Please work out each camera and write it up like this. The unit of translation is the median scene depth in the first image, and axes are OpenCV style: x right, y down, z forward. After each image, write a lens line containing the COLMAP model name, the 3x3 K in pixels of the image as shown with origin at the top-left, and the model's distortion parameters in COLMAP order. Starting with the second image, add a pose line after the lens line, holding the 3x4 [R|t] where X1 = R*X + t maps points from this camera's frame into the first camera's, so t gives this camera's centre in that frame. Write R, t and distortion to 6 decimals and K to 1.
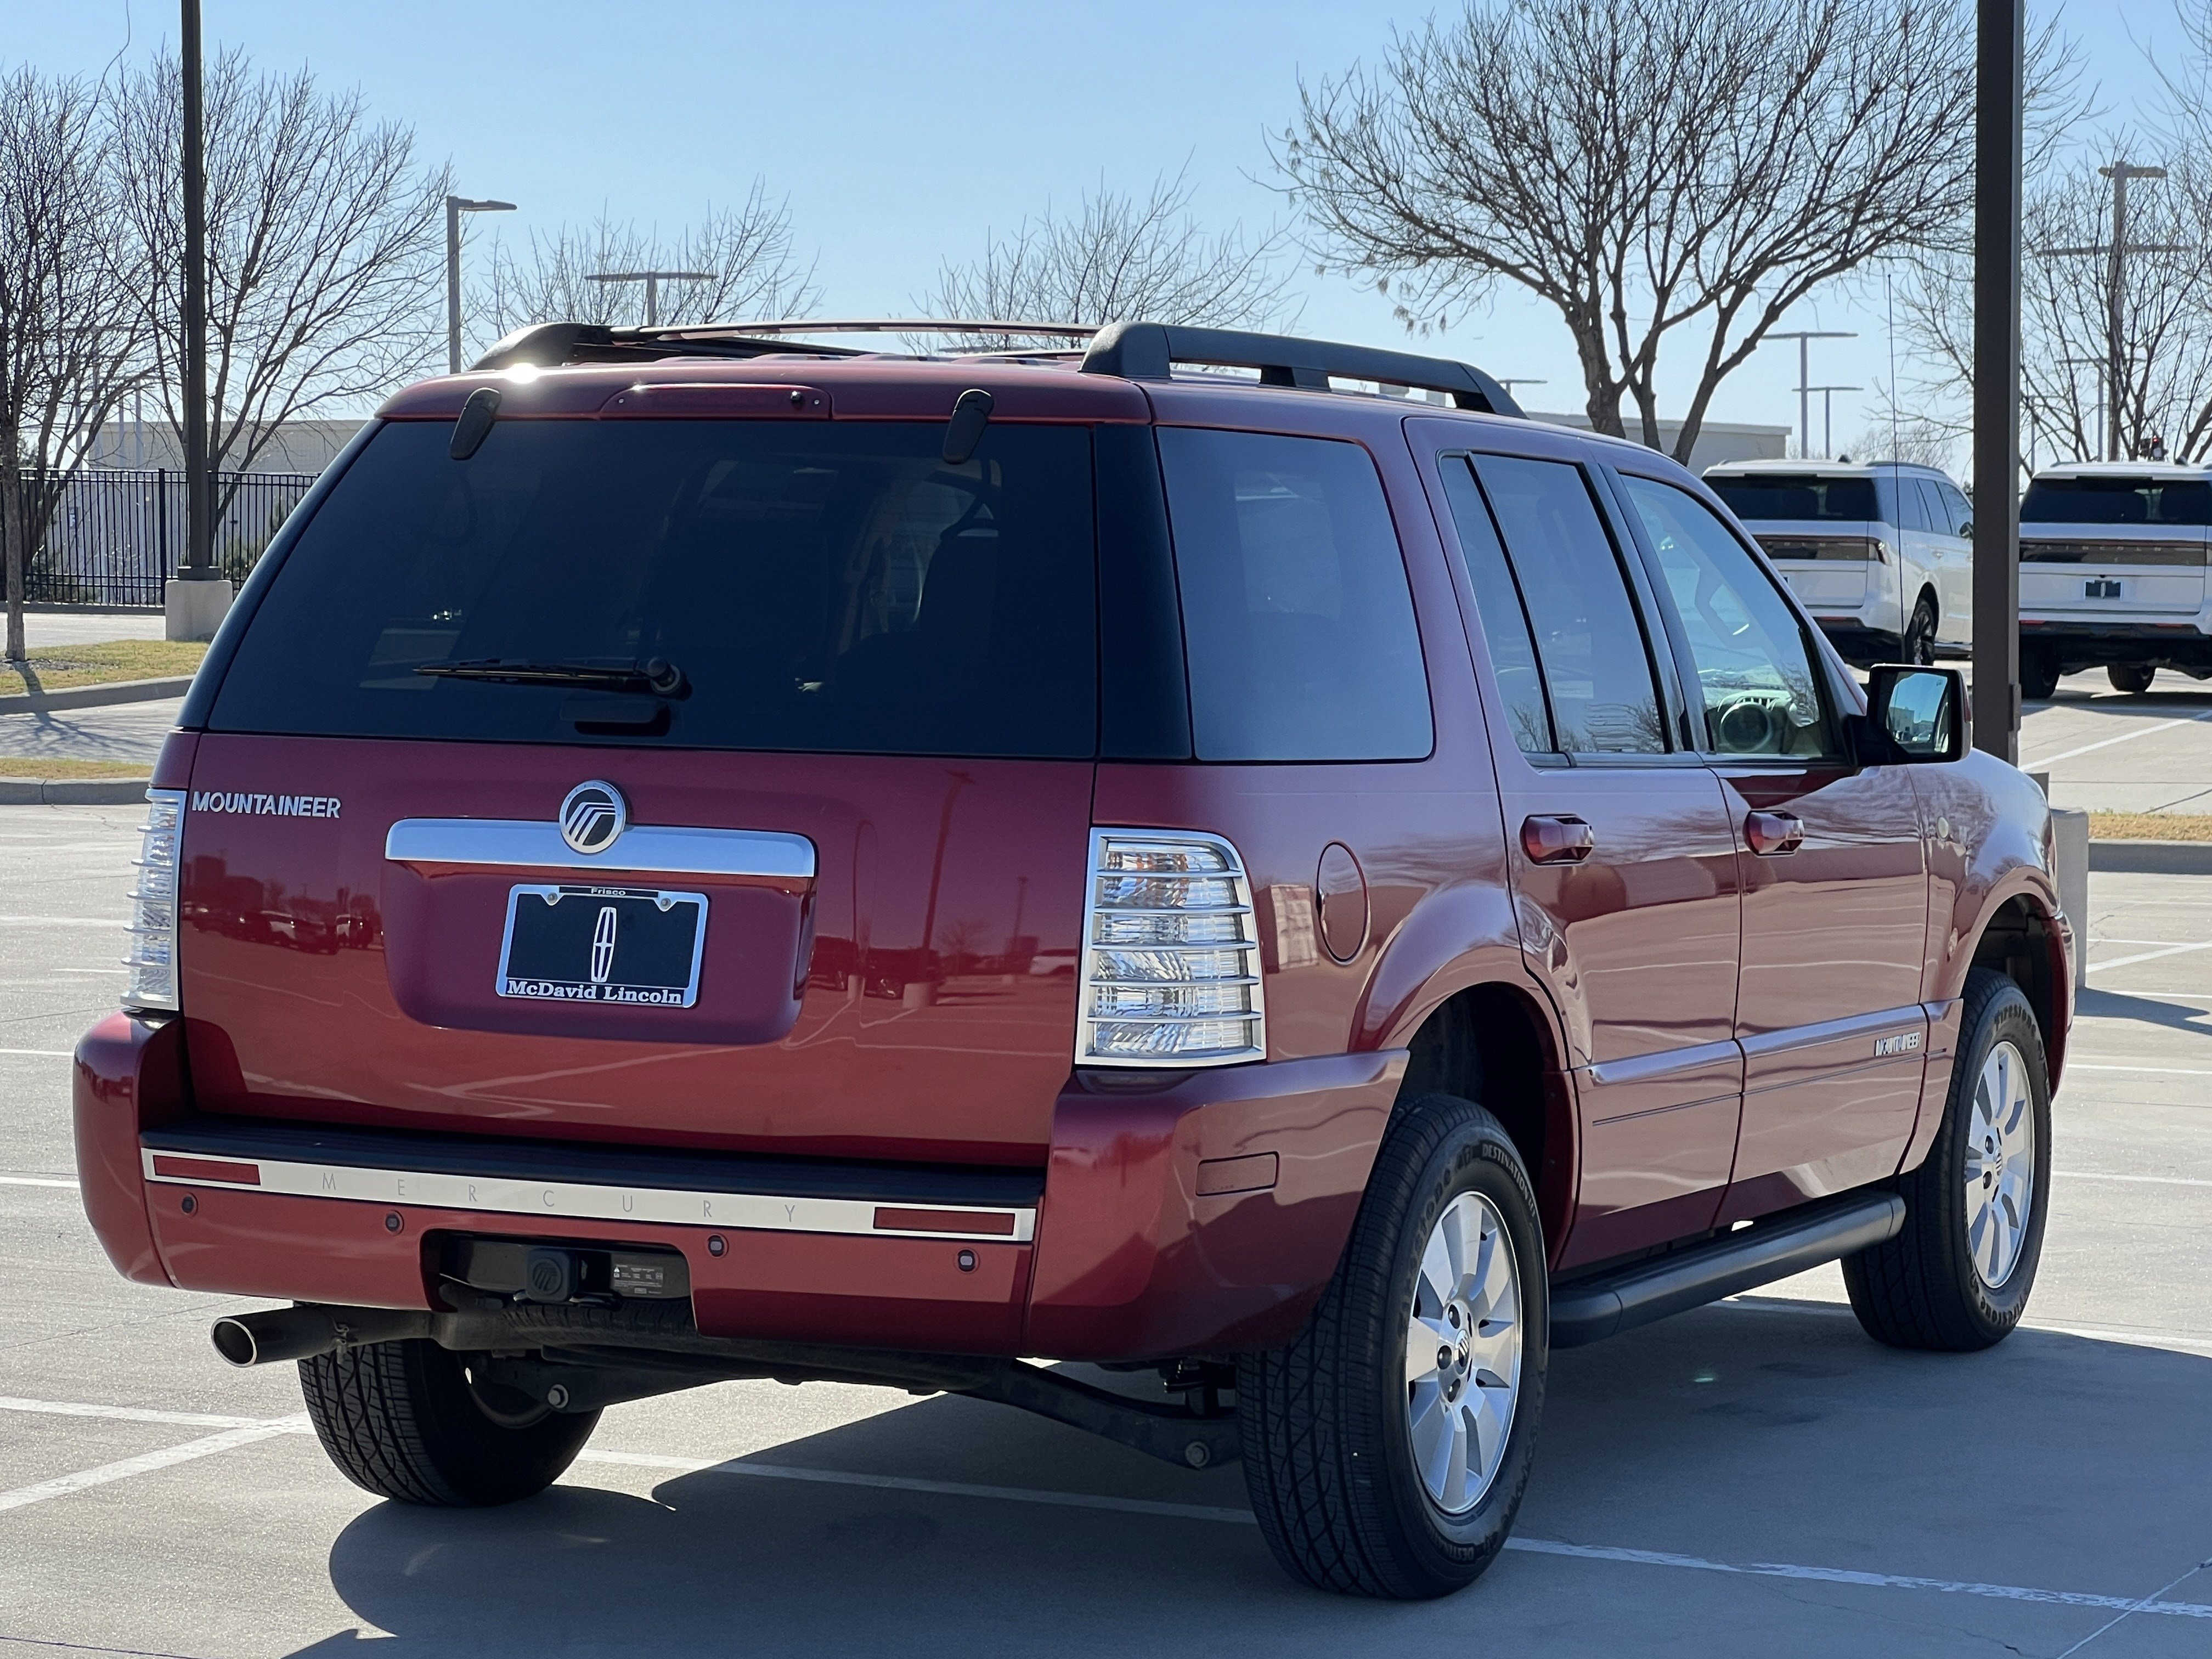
lens RADIAL K [[5873.7, 0, 1106.0], [0, 5873.7, 829.5], [0, 0, 1]] dist [-0.502945, 12.221652]
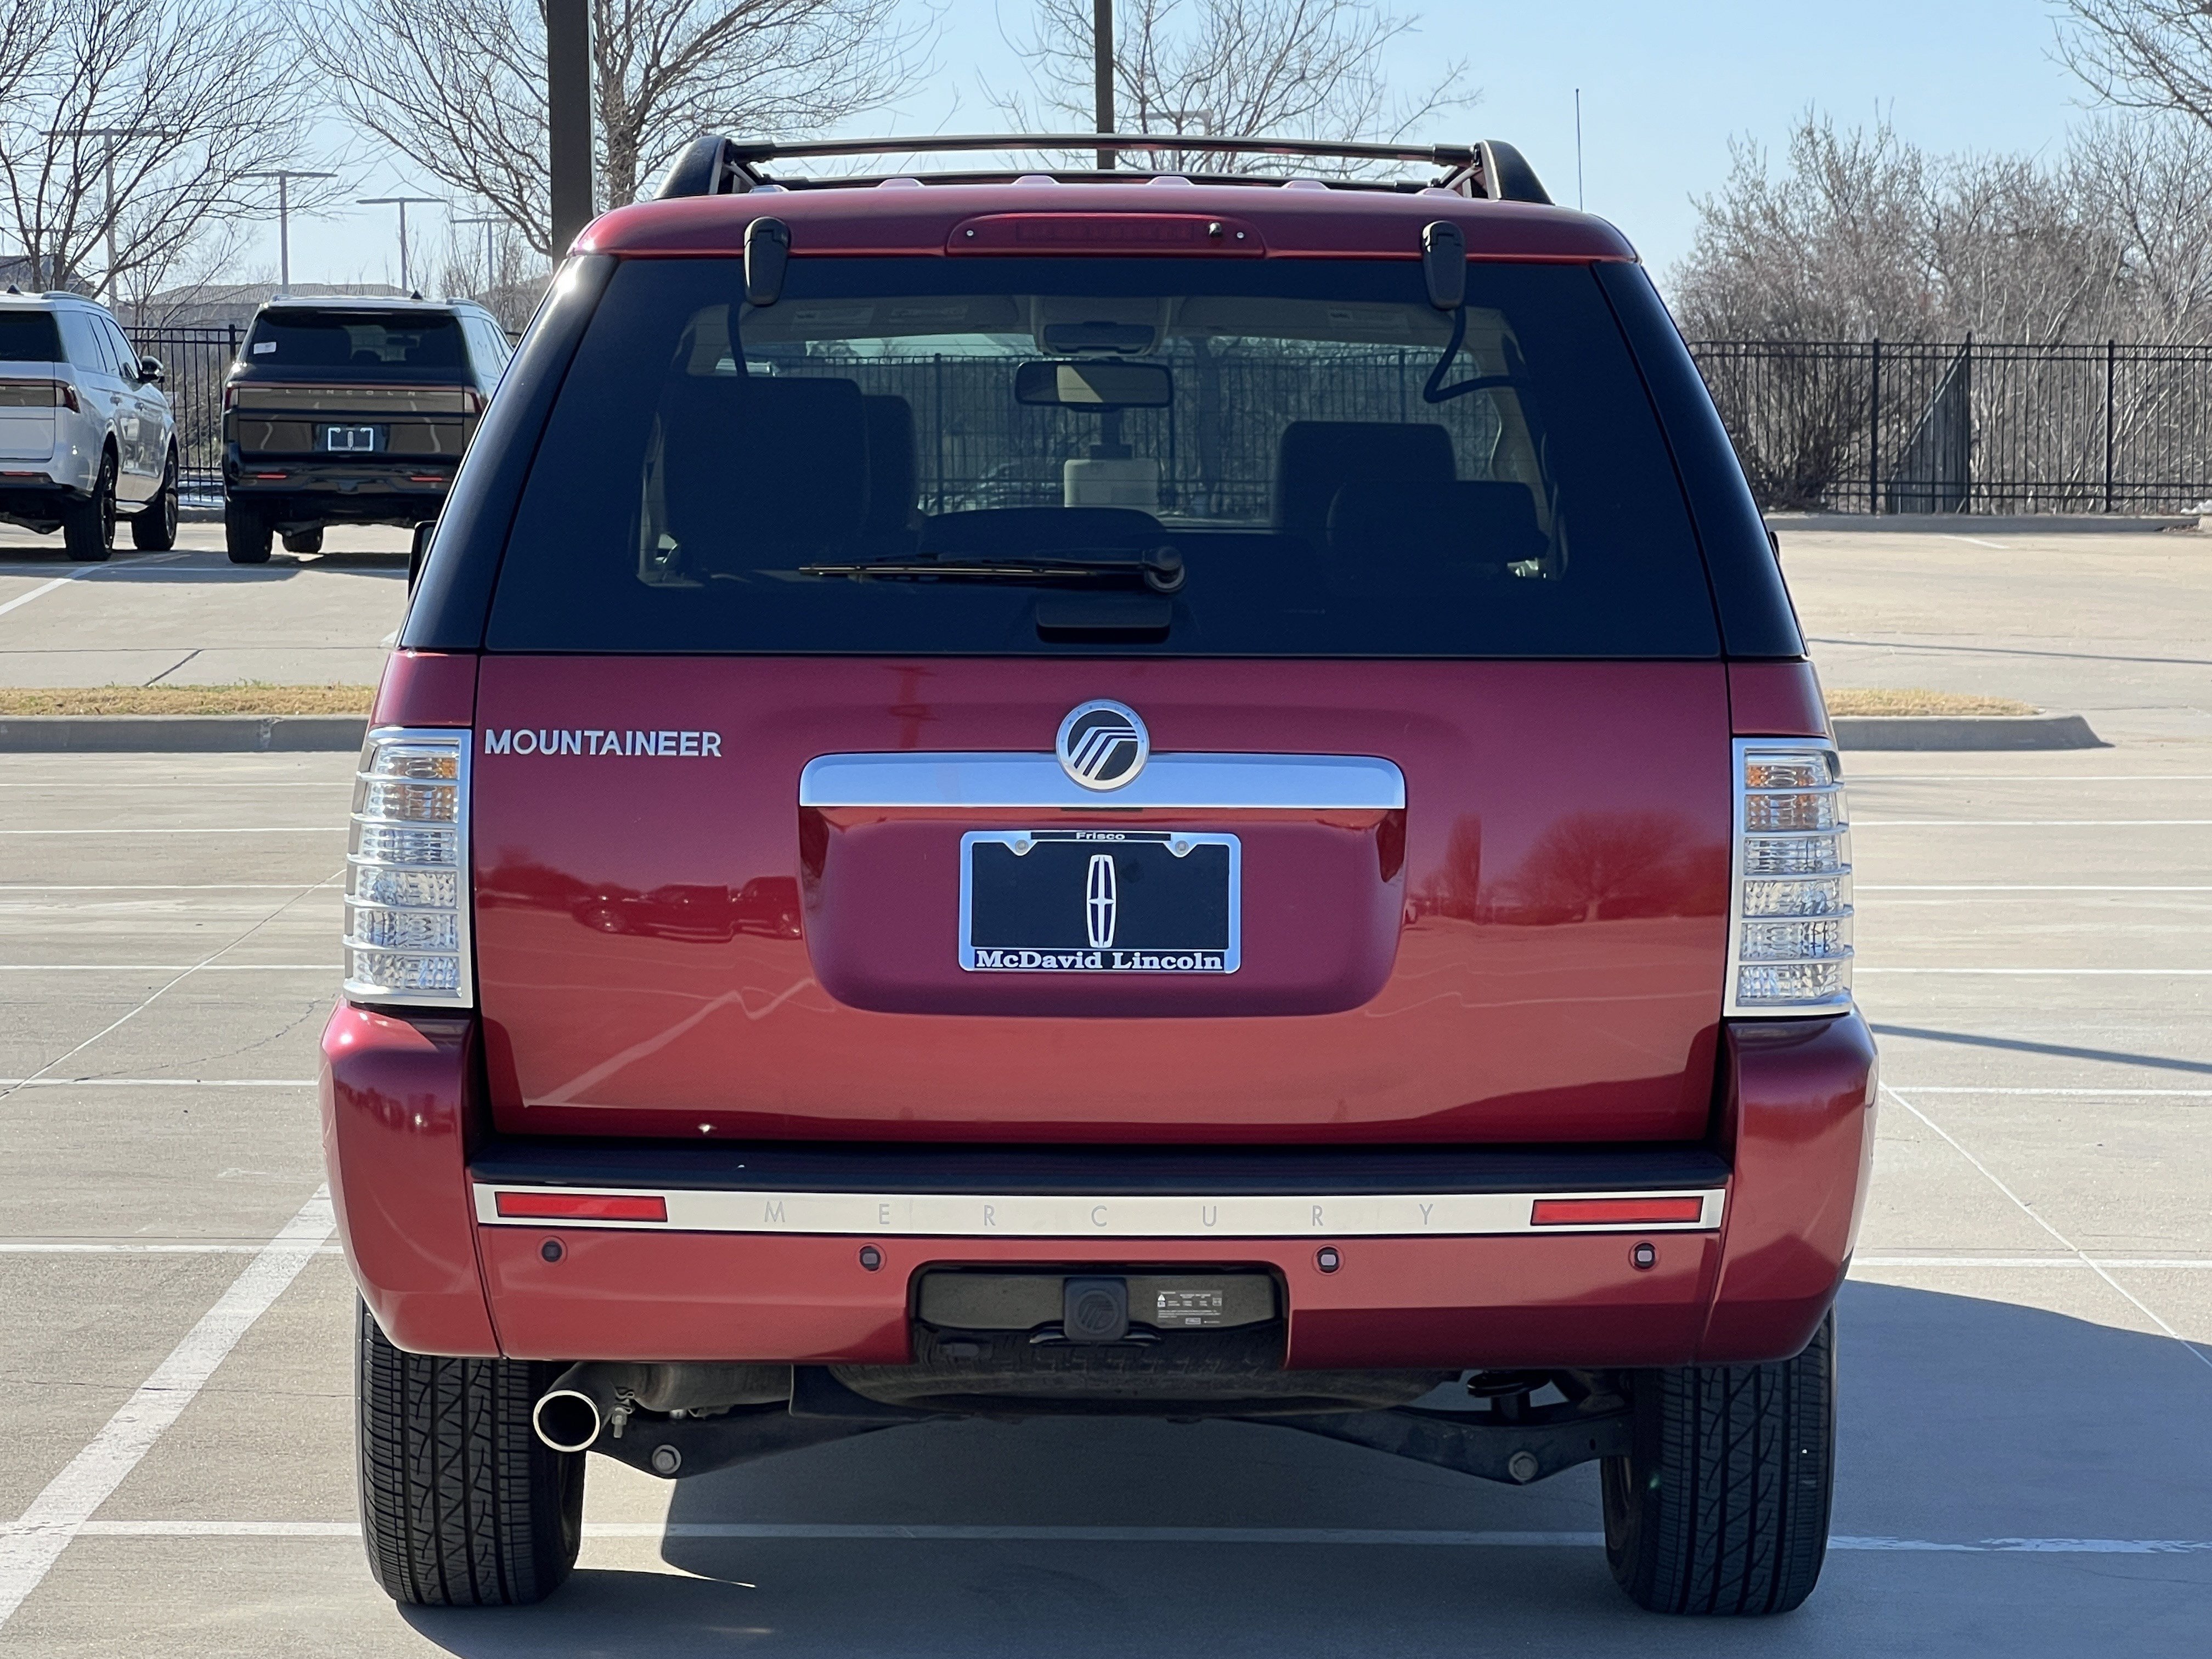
lens RADIAL K [[6487.0, 0, 1106.0], [0, 6487.0, 829.5], [0, 0, 1]] dist [-0.872306, 24.491048]
pose [[0.911664, -0.038046, 0.409172, -0.451950], [0.029642, 0.999200, 0.026864, -0.014410], [-0.409866, -0.012362, 0.912062, 0.178147]]
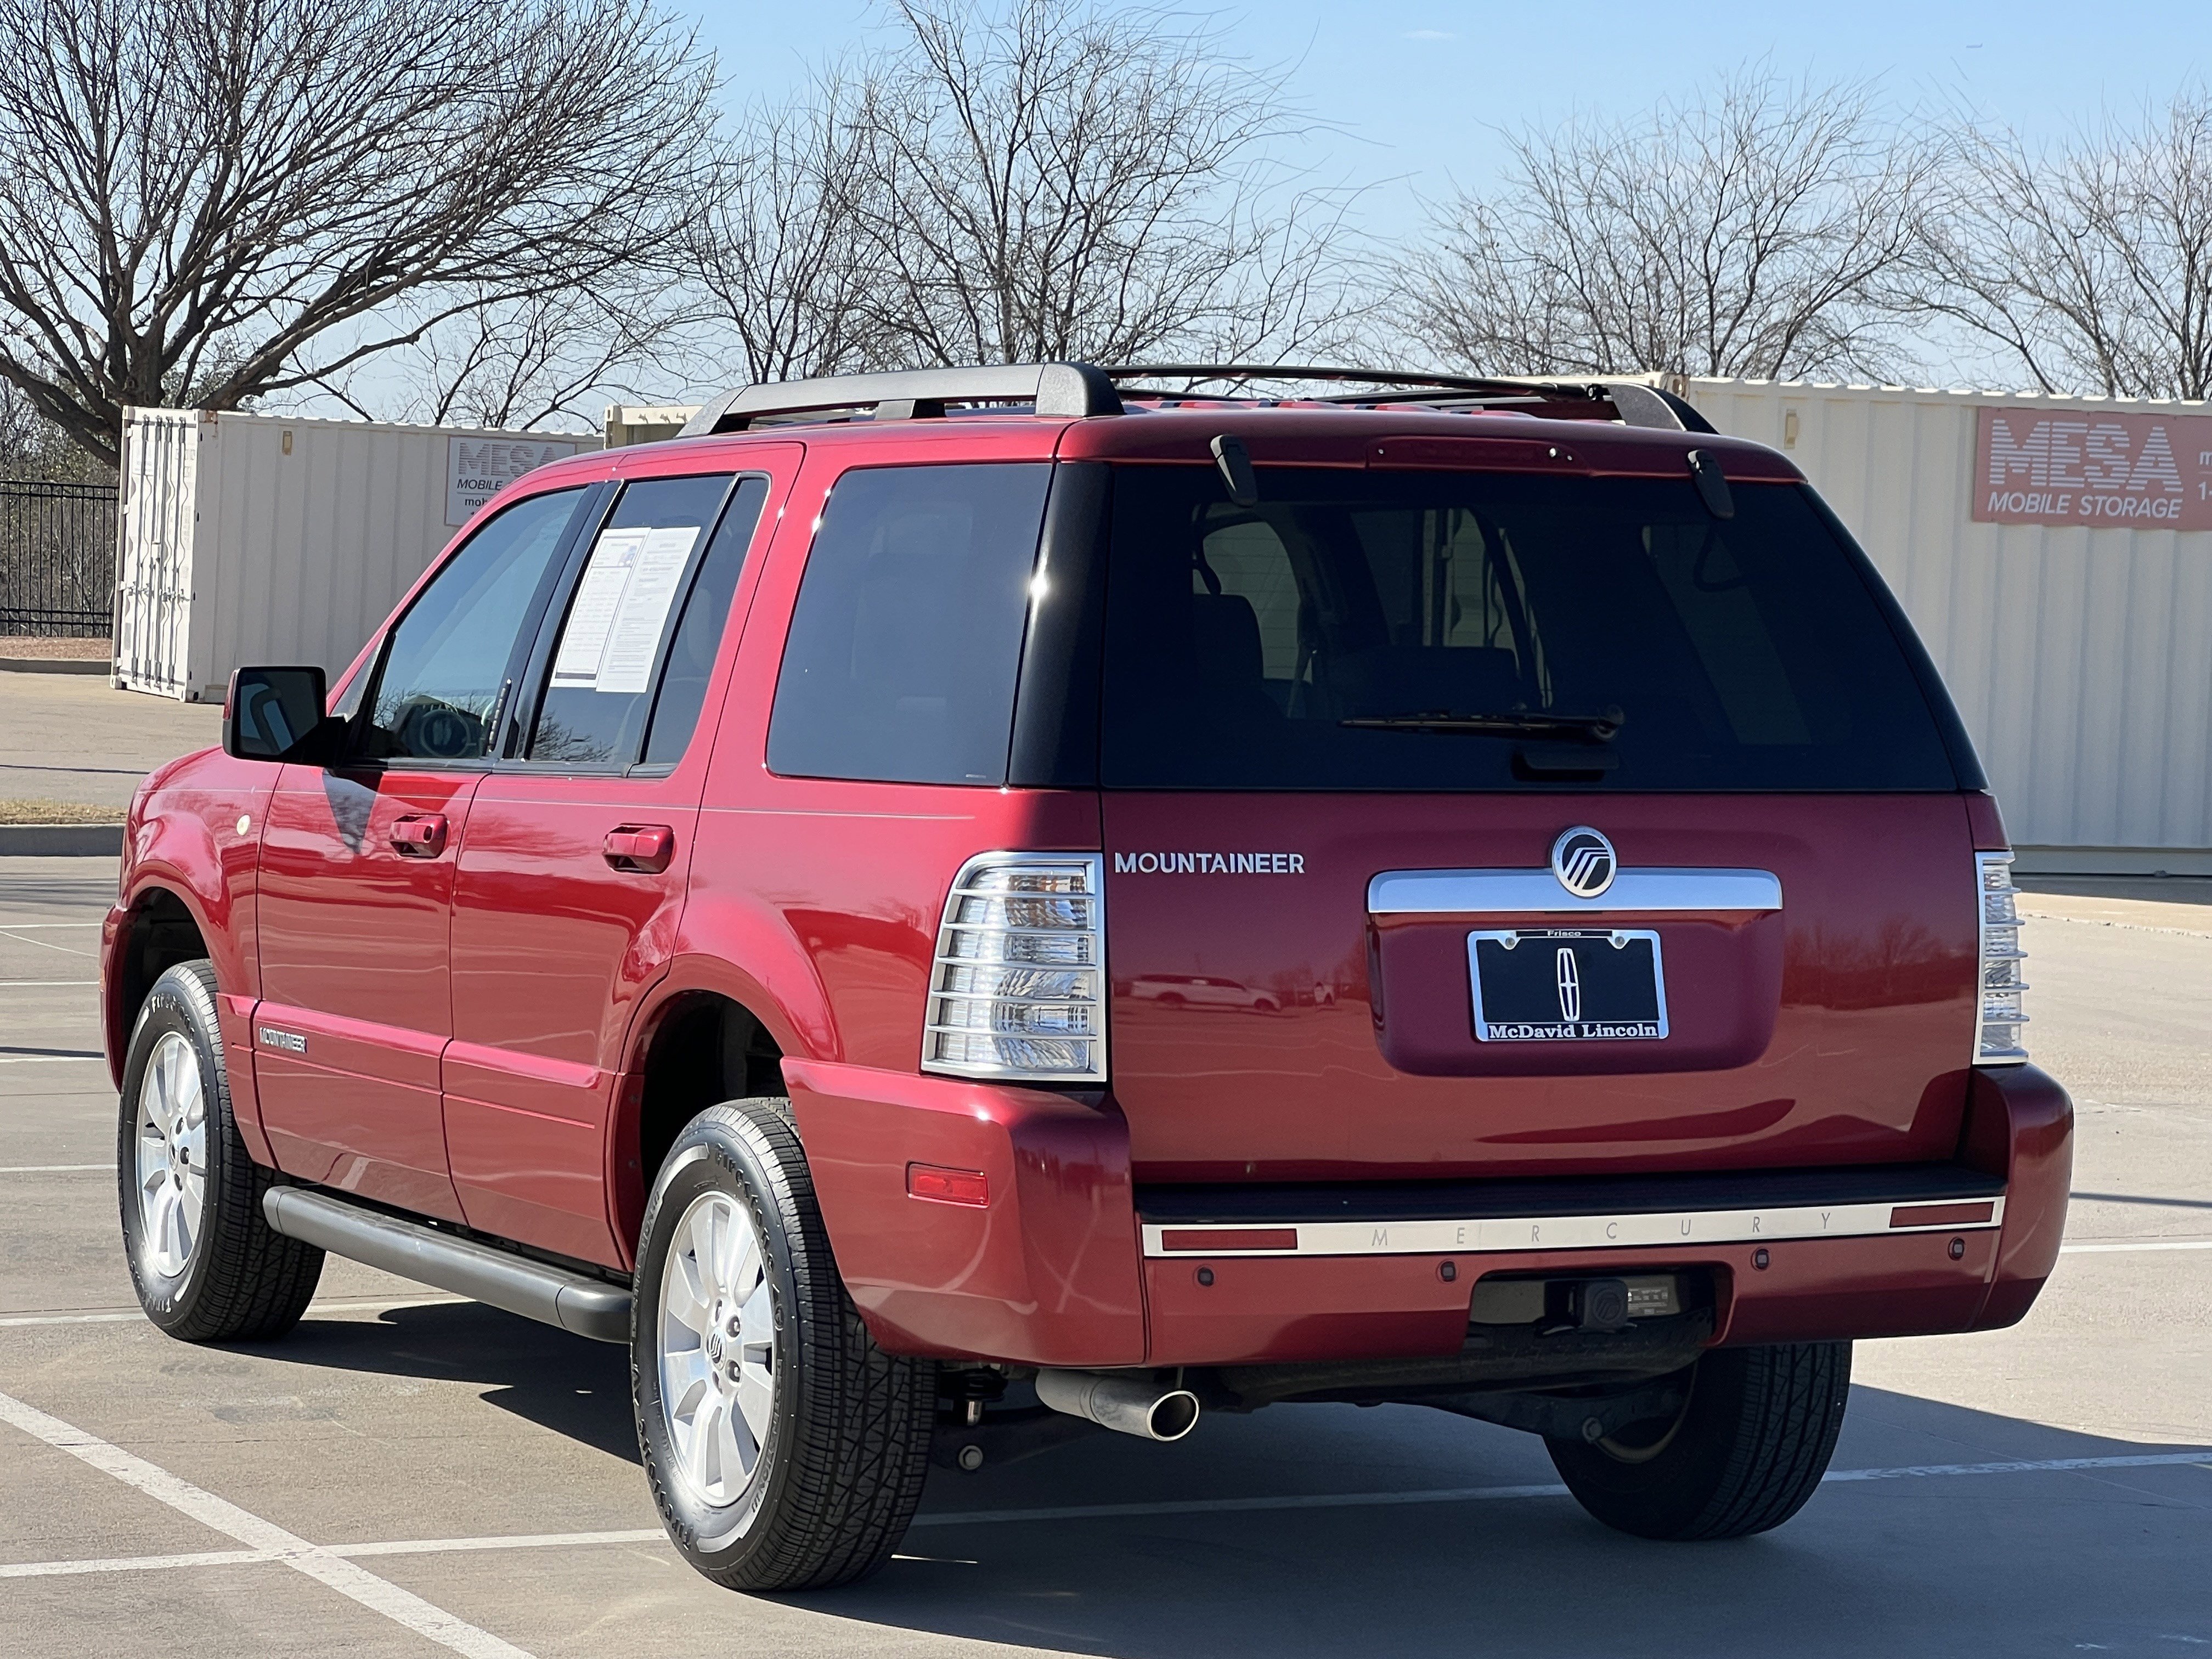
lens RADIAL K [[5873.7, 0, 1106.0], [0, 5873.7, 829.5], [0, 0, 1]] dist [-0.502945, 12.221652]
pose [[0.658001, -0.034983, 0.752204, -0.915582], [0.028156, 0.999365, 0.021848, -0.032602], [-0.752490, 0.006803, 0.658568, 0.377829]]
